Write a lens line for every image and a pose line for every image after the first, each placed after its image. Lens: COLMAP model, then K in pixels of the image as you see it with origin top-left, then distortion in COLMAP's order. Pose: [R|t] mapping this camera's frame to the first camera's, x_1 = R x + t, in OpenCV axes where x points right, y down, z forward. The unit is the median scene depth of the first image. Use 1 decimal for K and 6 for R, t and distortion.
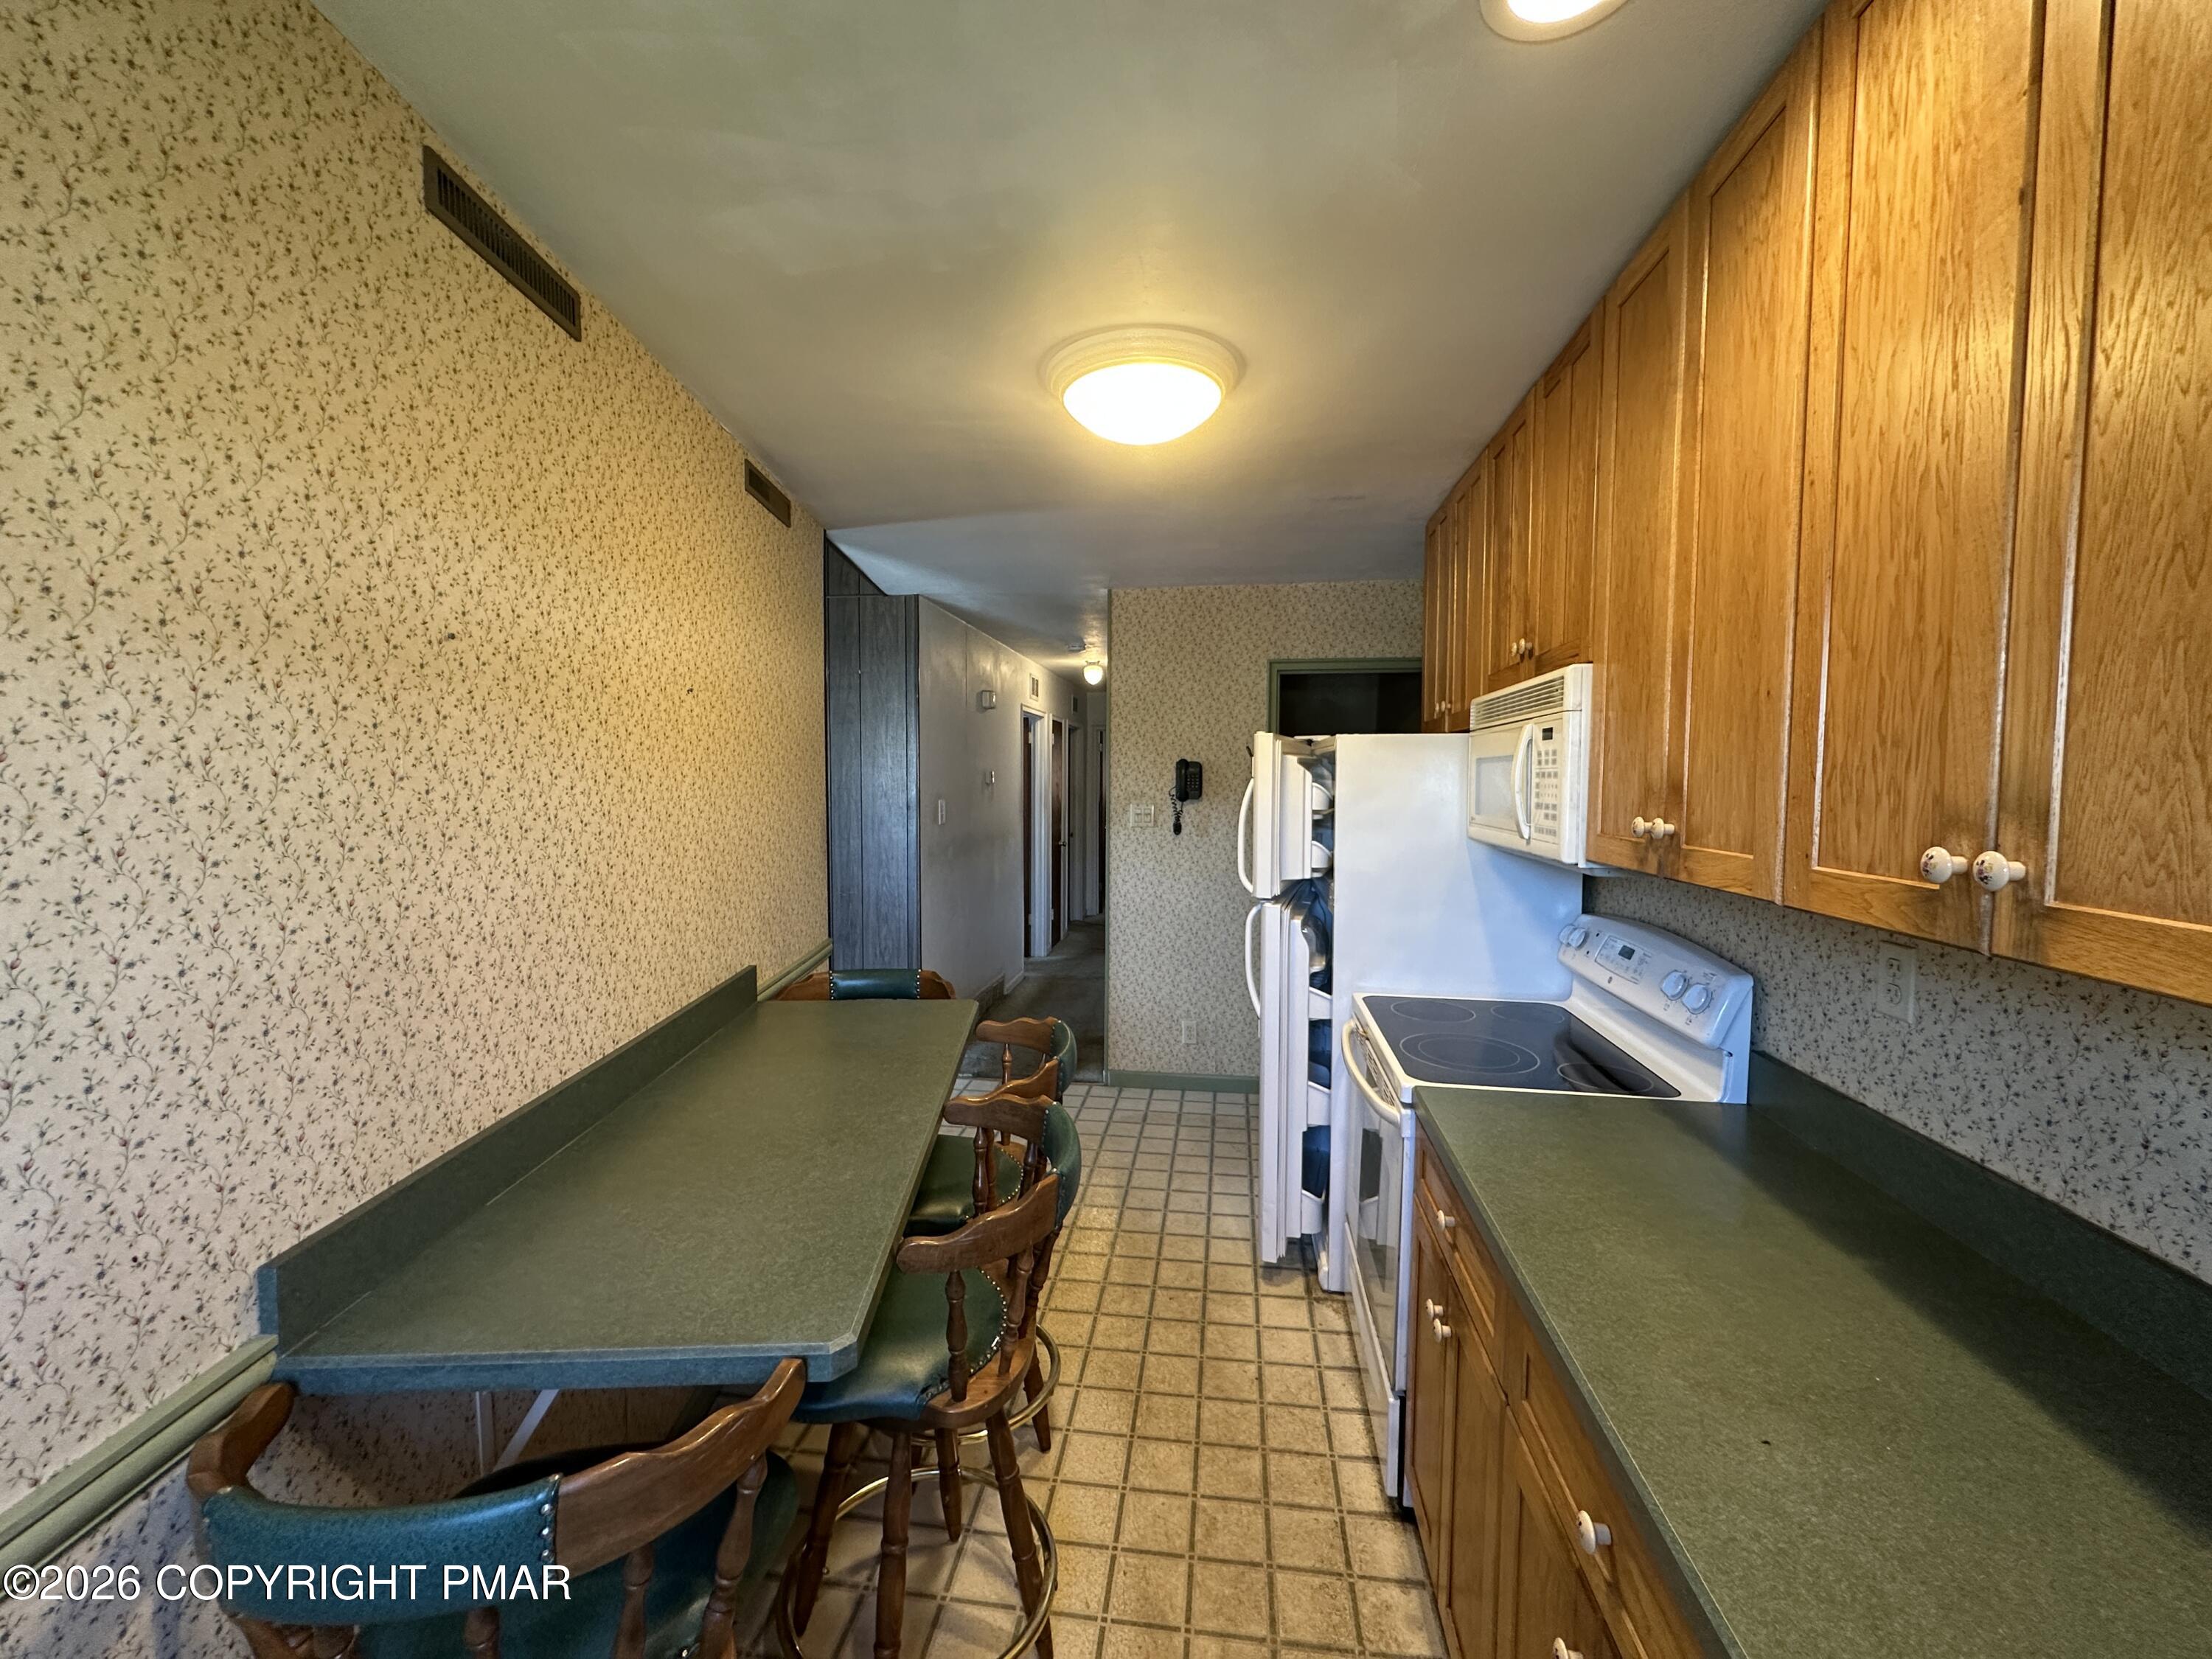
lens RADIAL K [[882.6, 0, 1106.0], [0, 882.6, 829.5], [0, 0, 1]] dist [-0.001396, 0.000370]
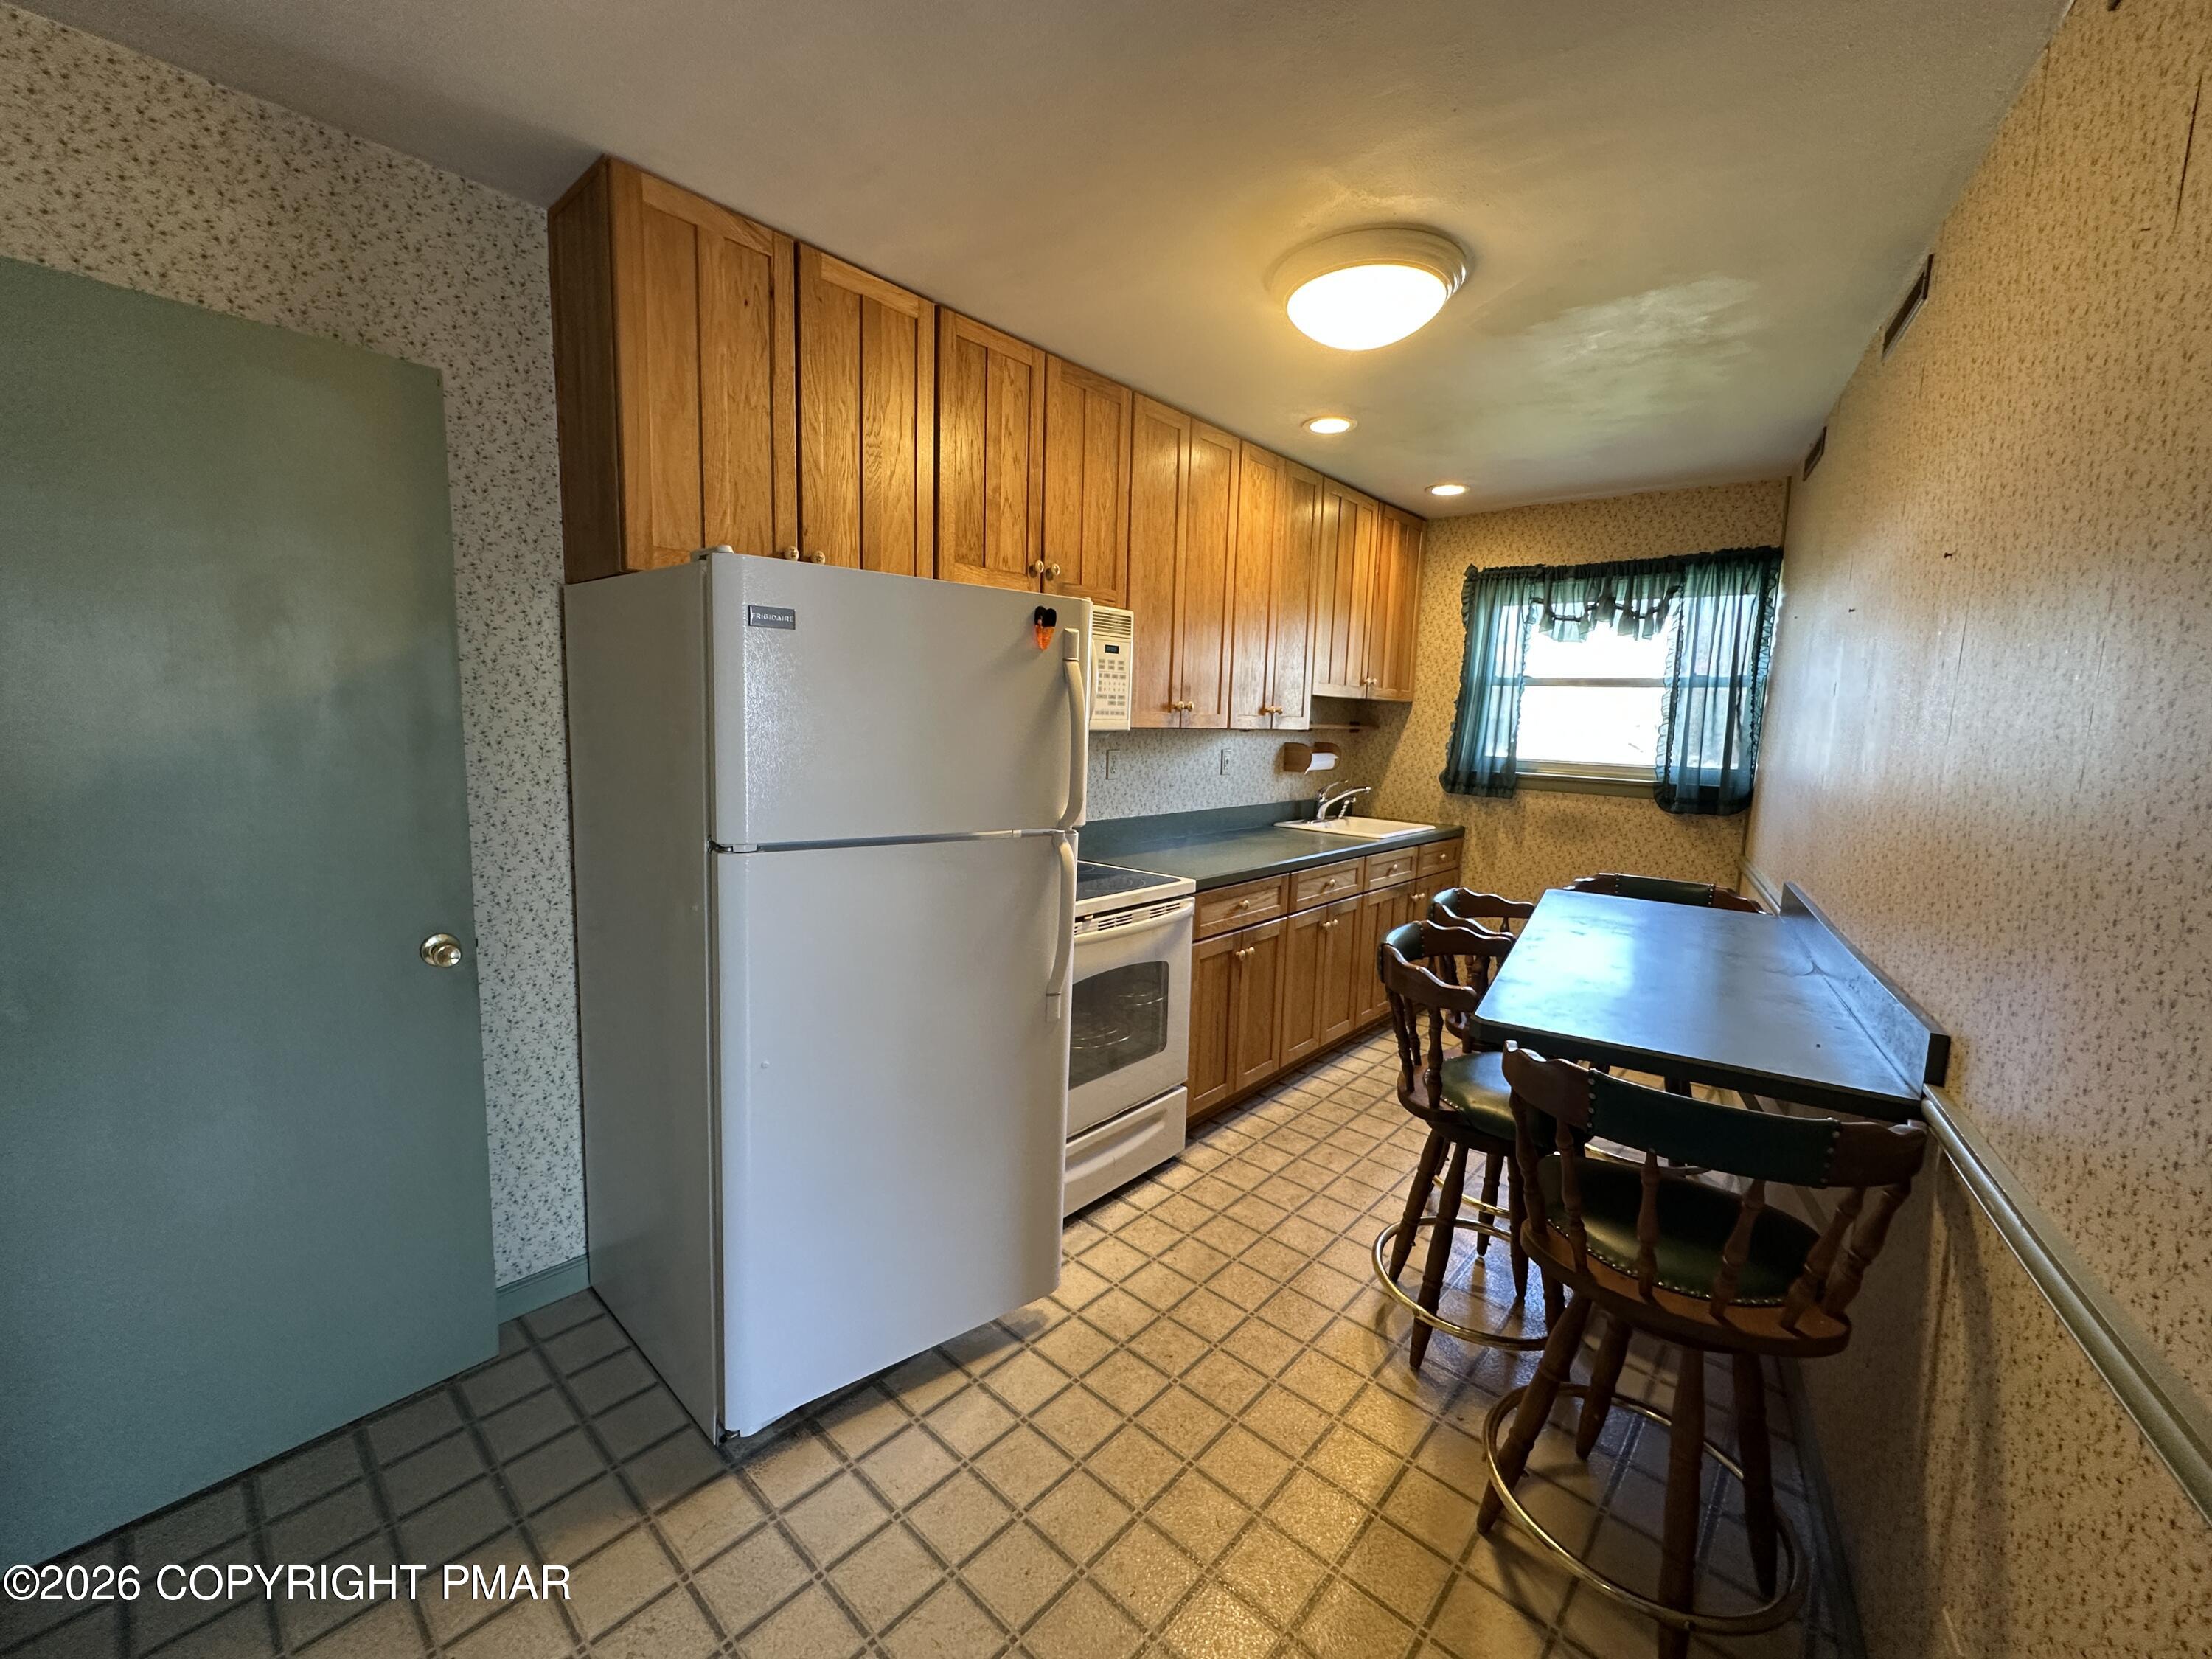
lens RADIAL K [[882.6, 0, 1106.0], [0, 882.6, 829.5], [0, 0, 1]] dist [-0.001396, 0.000370]
pose [[-0.829898, -0.103449, 0.548240, -0.323317], [-0.001080, 0.982956, 0.183840, -0.072370], [-0.557914, 0.151976, -0.815865, 2.043109]]
